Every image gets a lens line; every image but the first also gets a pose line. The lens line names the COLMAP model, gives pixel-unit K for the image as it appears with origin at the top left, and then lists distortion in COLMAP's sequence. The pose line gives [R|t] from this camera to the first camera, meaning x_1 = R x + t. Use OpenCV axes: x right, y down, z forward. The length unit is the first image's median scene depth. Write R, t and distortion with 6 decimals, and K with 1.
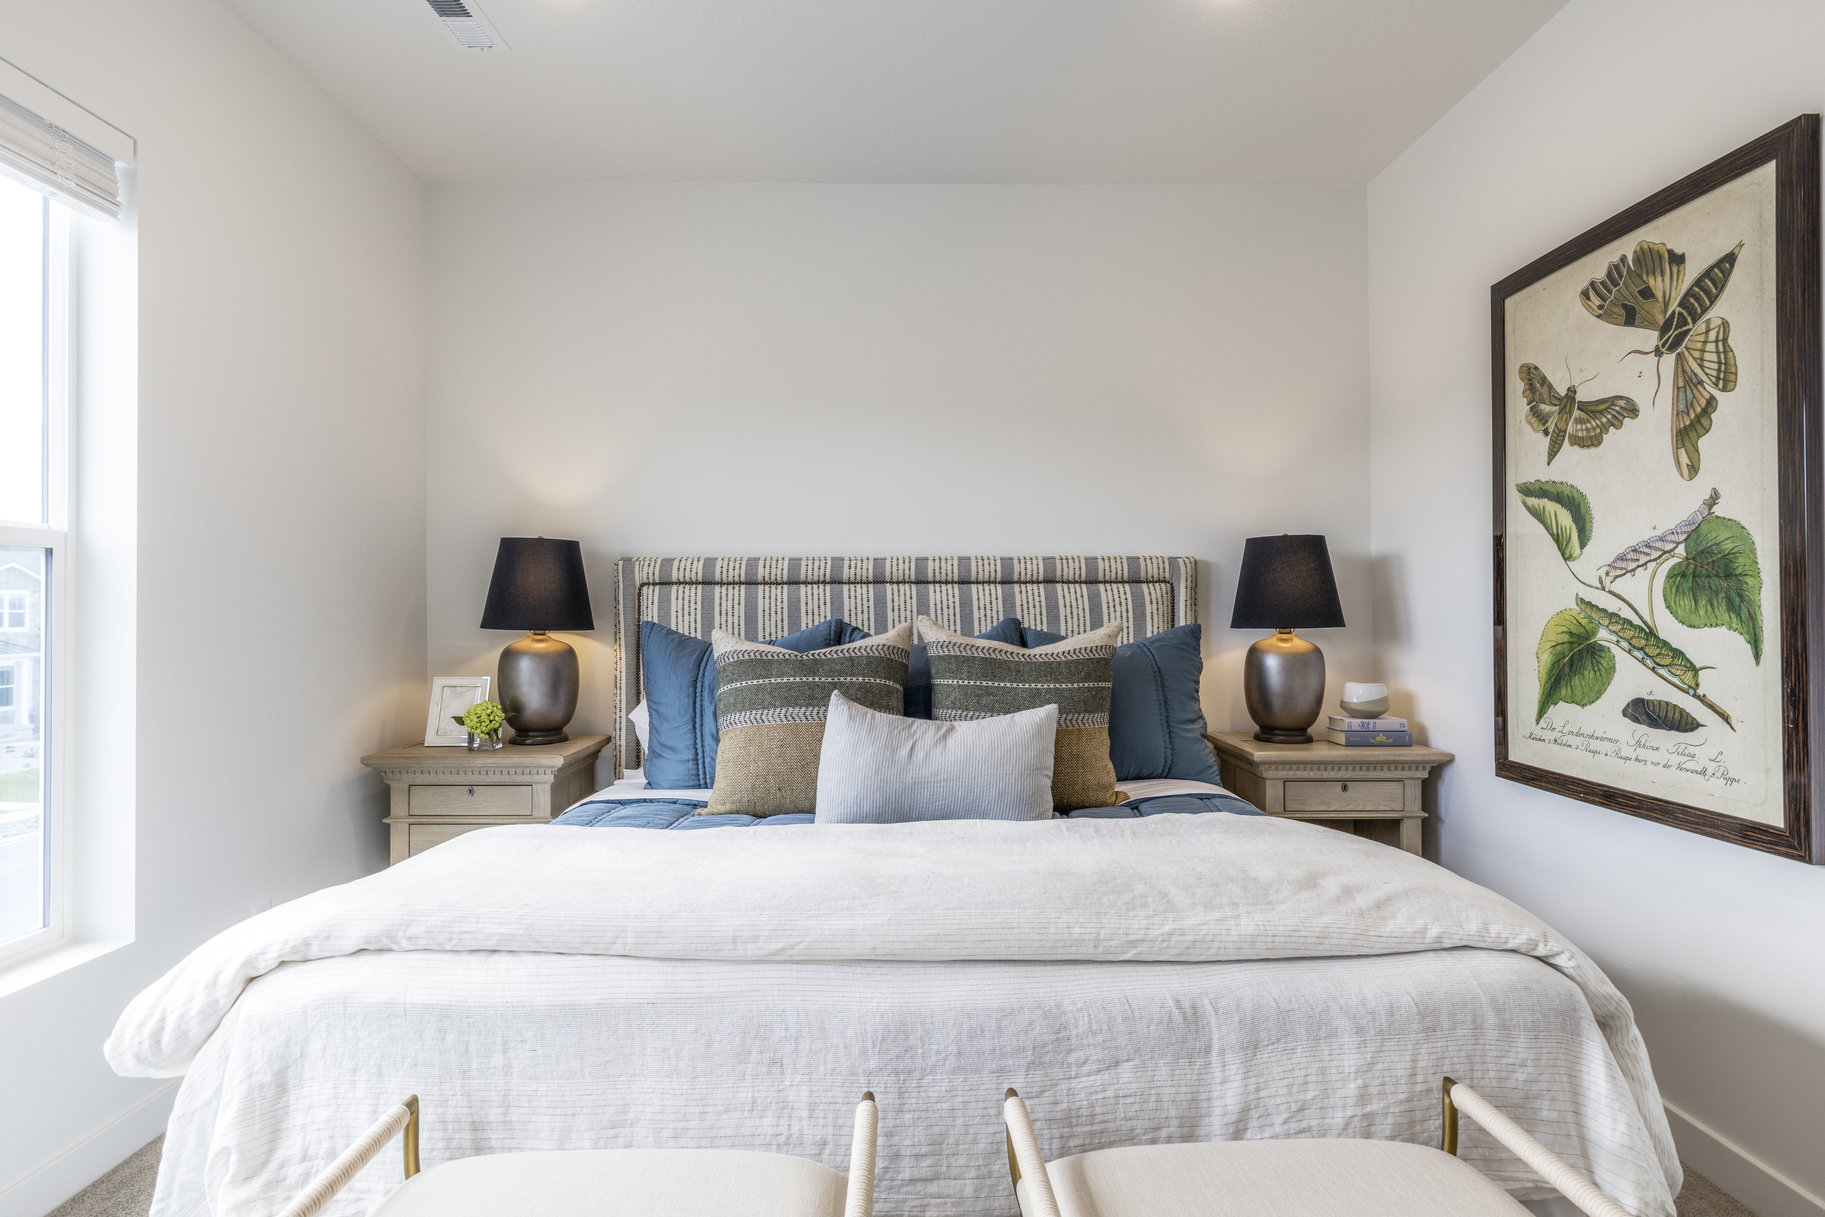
lens RADIAL K [[973.8, 0, 915.2], [0, 973.8, 604.9], [0, 0, 1]] dist [0.004314, -0.000043]
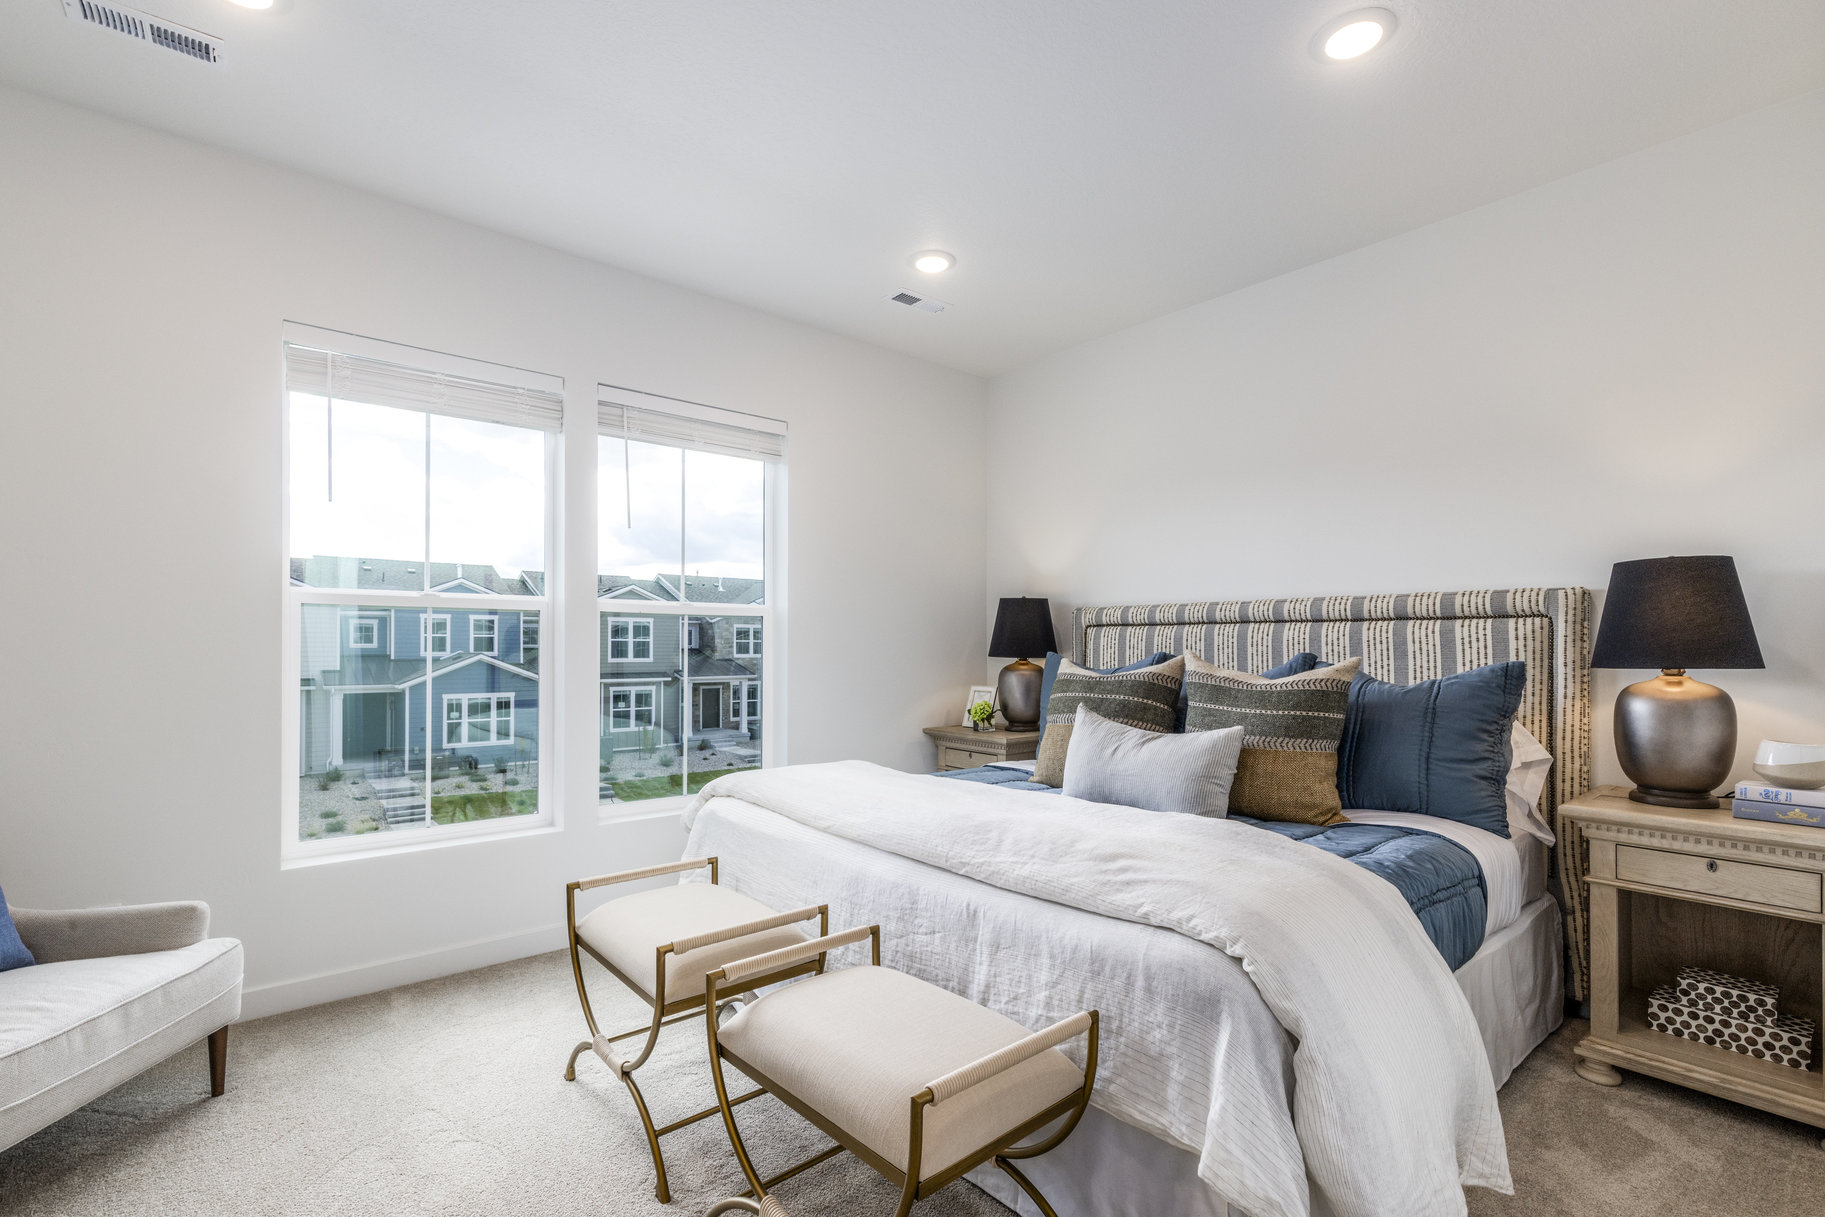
lens RADIAL K [[811.7, 0, 910.2], [0, 811.7, 624.5], [0, 0, 1]] dist [0.004184, -0.000932]
pose [[0.639130, -0.016661, -0.768918, 0.535719], [0.003394, 0.999817, -0.018843, -0.003205], [0.769091, 0.009434, 0.639069, 0.051959]]
